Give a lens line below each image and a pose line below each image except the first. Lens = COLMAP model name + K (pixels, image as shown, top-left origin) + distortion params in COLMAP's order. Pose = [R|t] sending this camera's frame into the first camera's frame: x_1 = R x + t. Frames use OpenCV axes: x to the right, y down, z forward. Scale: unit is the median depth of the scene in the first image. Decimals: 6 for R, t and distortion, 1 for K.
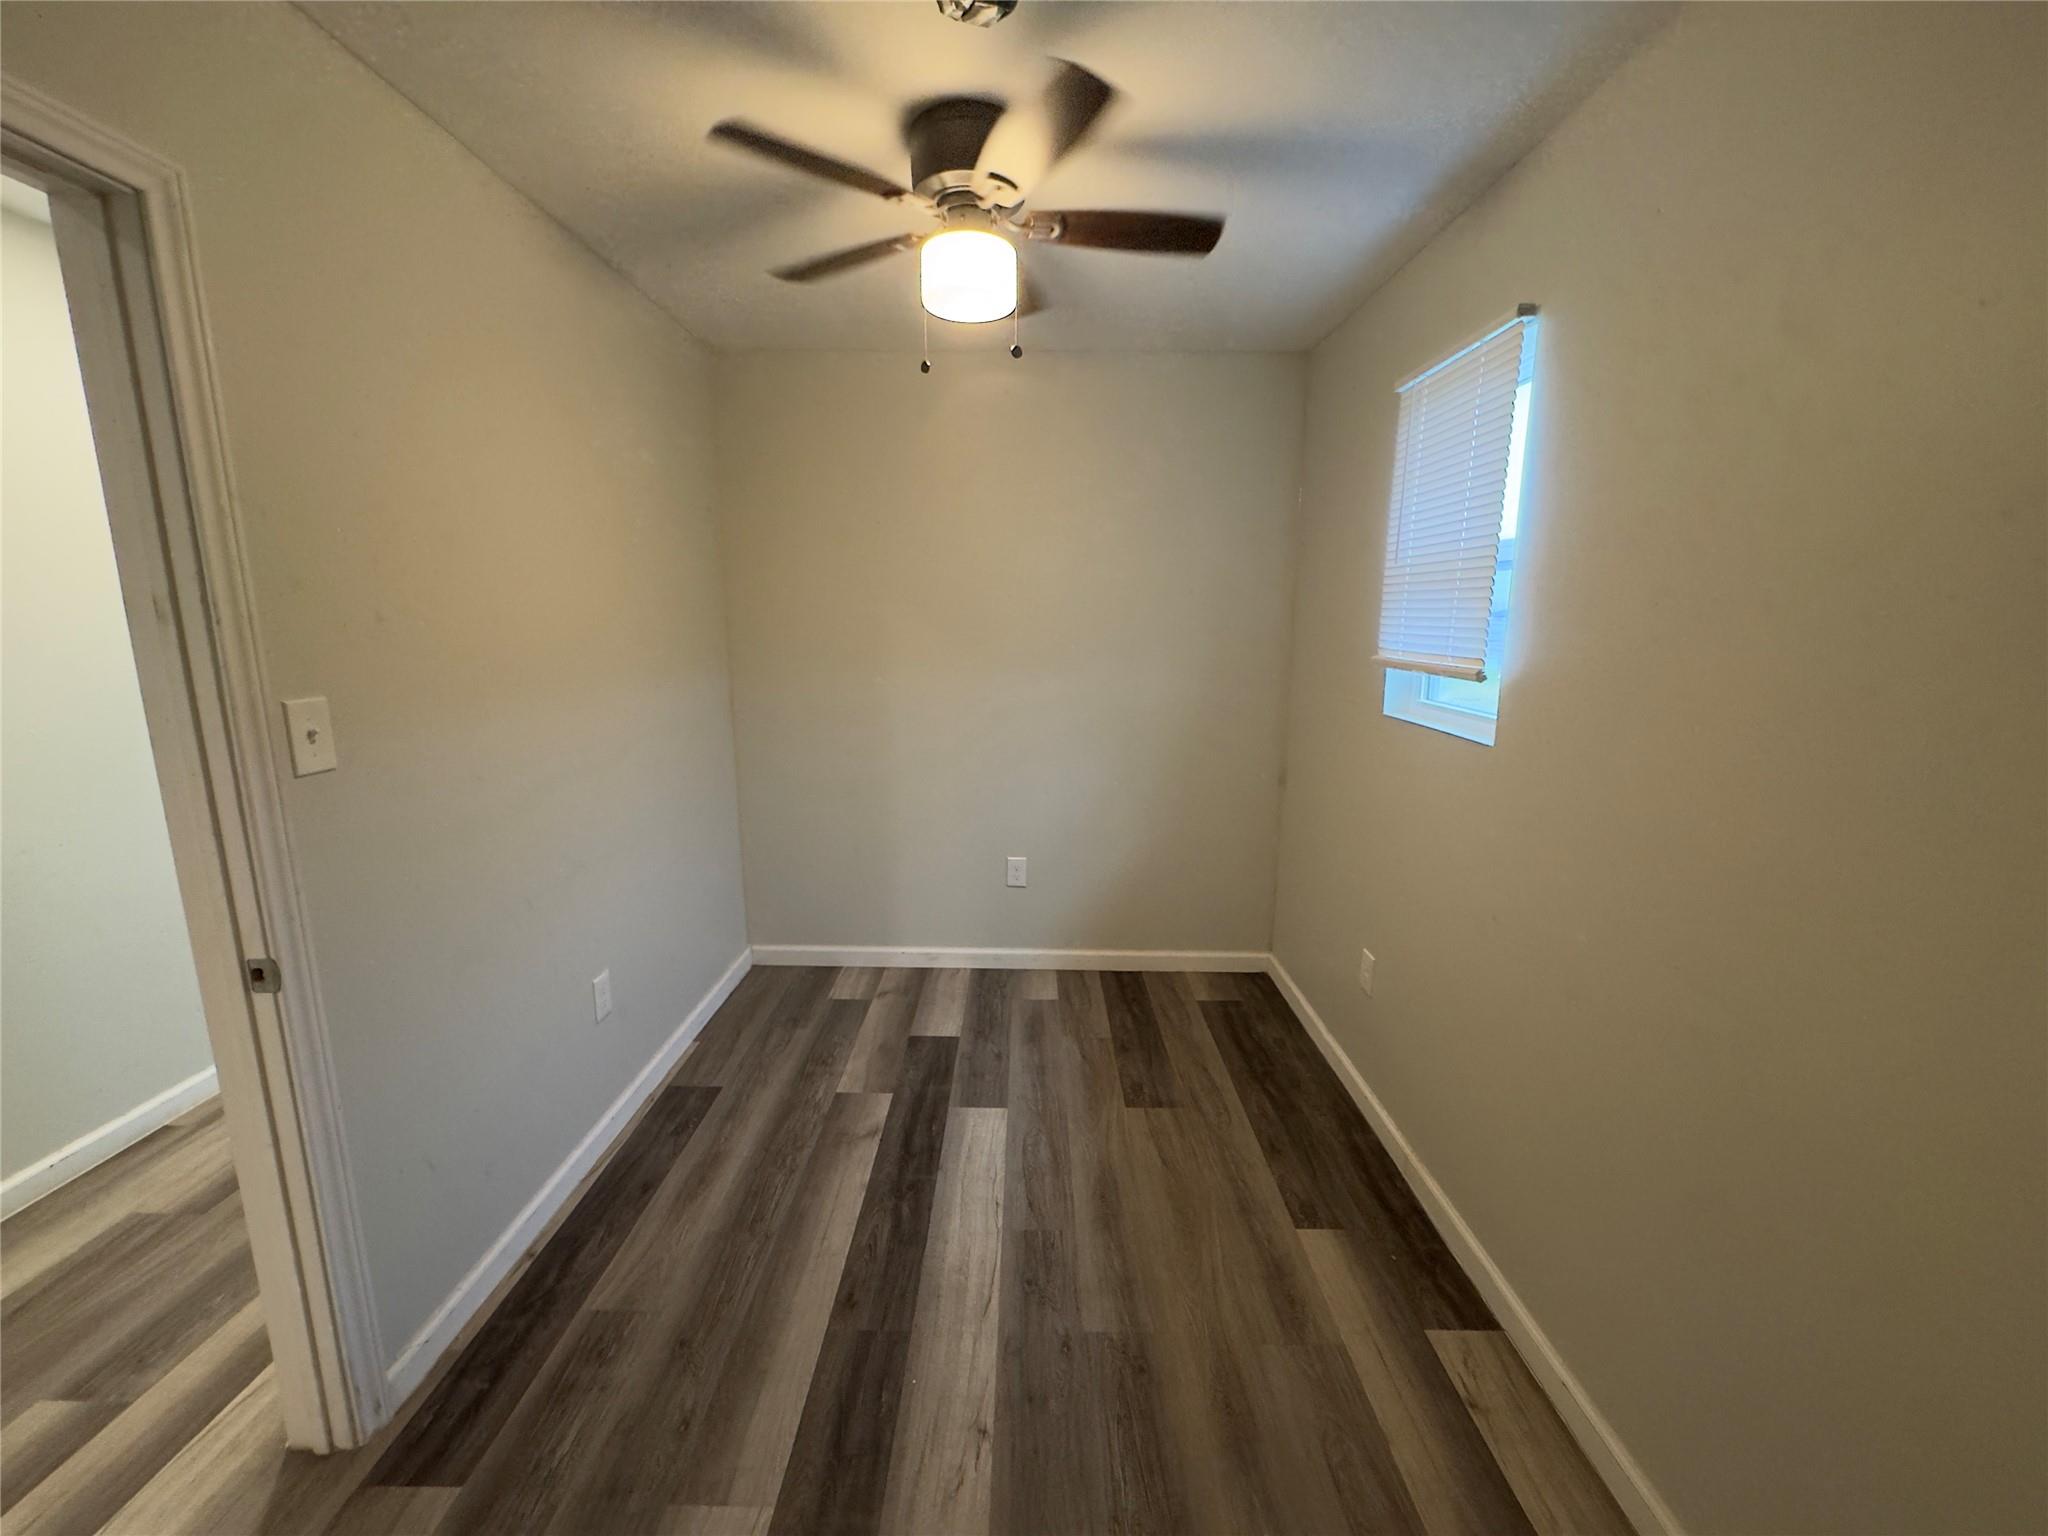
lens RADIAL K [[818.7, 0, 1019.6], [0, 818.7, 778.3], [0, 0, 1]] dist [-0.004518, 0.000761]
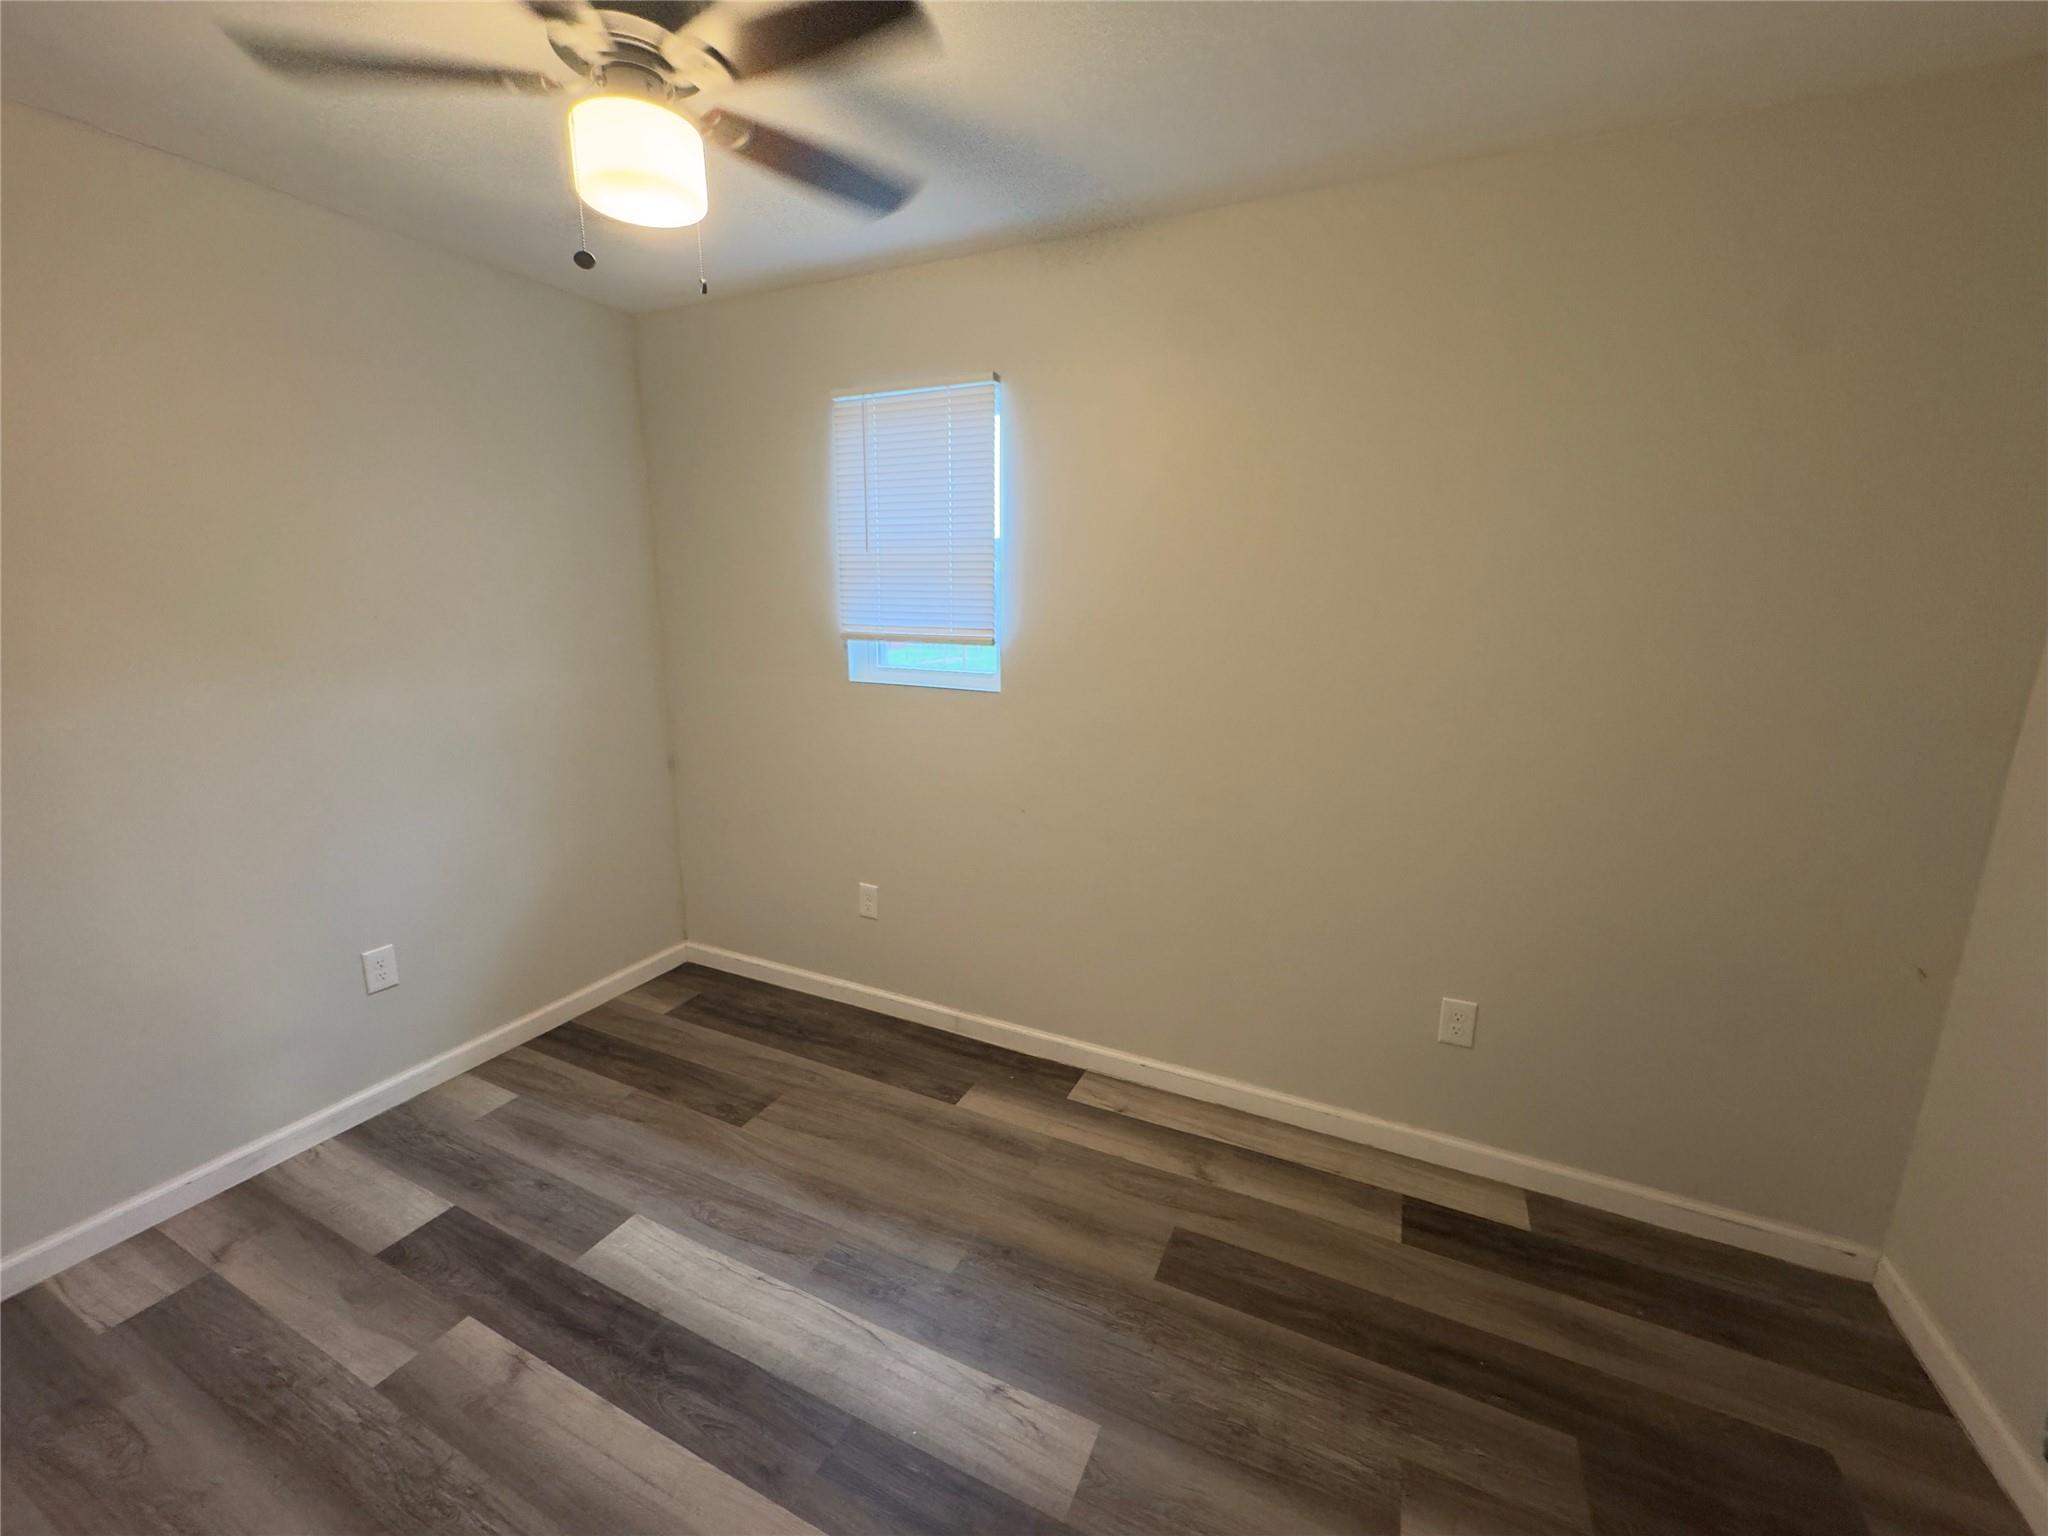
lens RADIAL K [[818.7, 0, 1018.0], [0, 818.7, 785.9], [0, 0, 1]] dist [-0.004518, 0.000761]
pose [[0.414683, -0.212282, 0.884858, -0.530260], [0.171874, 0.973177, 0.152922, -0.072621], [-0.893587, 0.088669, 0.440046, 0.296861]]
